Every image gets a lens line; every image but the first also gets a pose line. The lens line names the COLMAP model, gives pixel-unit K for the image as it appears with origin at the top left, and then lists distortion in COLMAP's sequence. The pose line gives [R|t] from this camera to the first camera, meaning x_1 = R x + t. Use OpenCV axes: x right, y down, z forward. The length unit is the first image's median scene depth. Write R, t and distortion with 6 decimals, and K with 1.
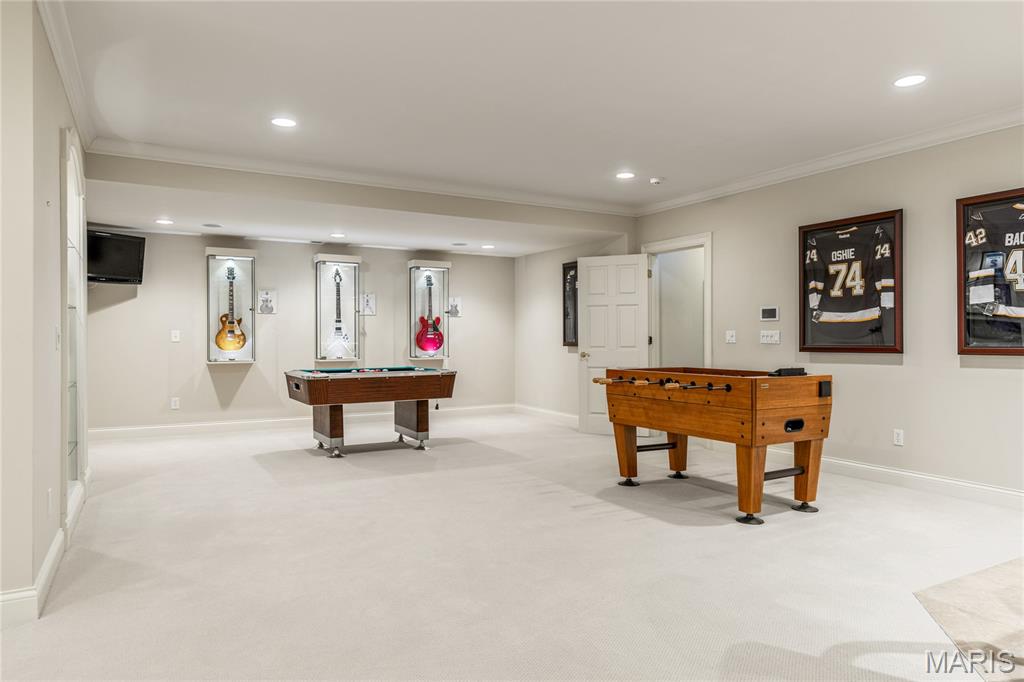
lens RADIAL K [[663.0, 0, 511.5], [0, 663.0, 335.8], [0, 0, 1]] dist [0.019618, -0.009078]
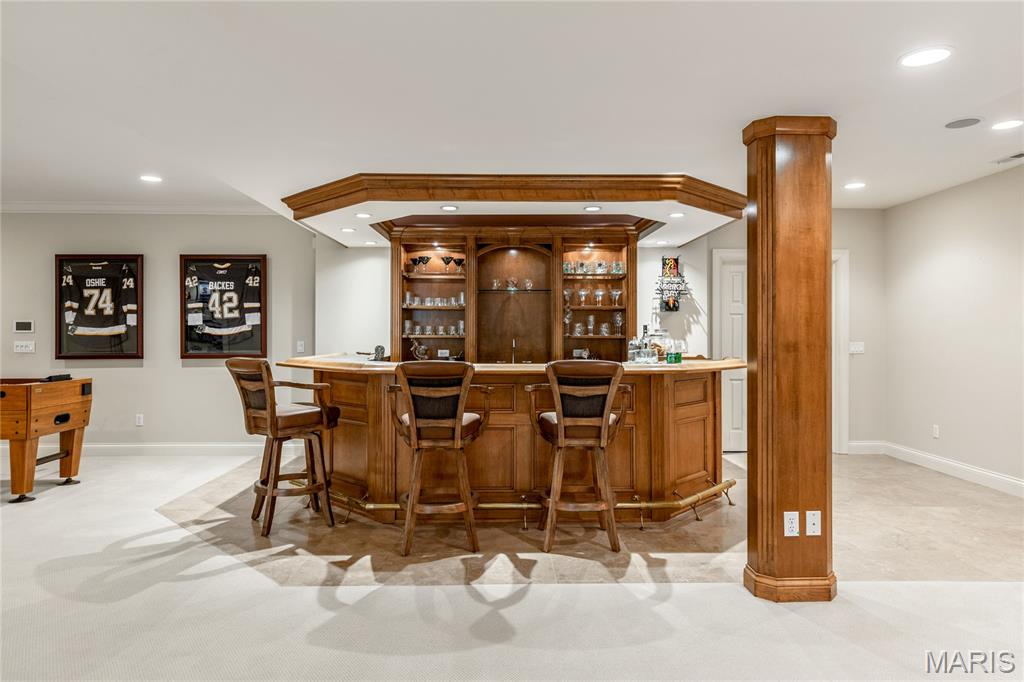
lens RADIAL K [[616.3, 0, 513.3], [0, 616.3, 333.9], [0, 0, 1]] dist [0.005126, -0.000735]
pose [[0.466670, 0.001653, 0.884430, -0.187887], [-0.001665, 0.999998, -0.000990, -0.025574], [-0.884430, -0.001011, 0.466672, -0.276942]]
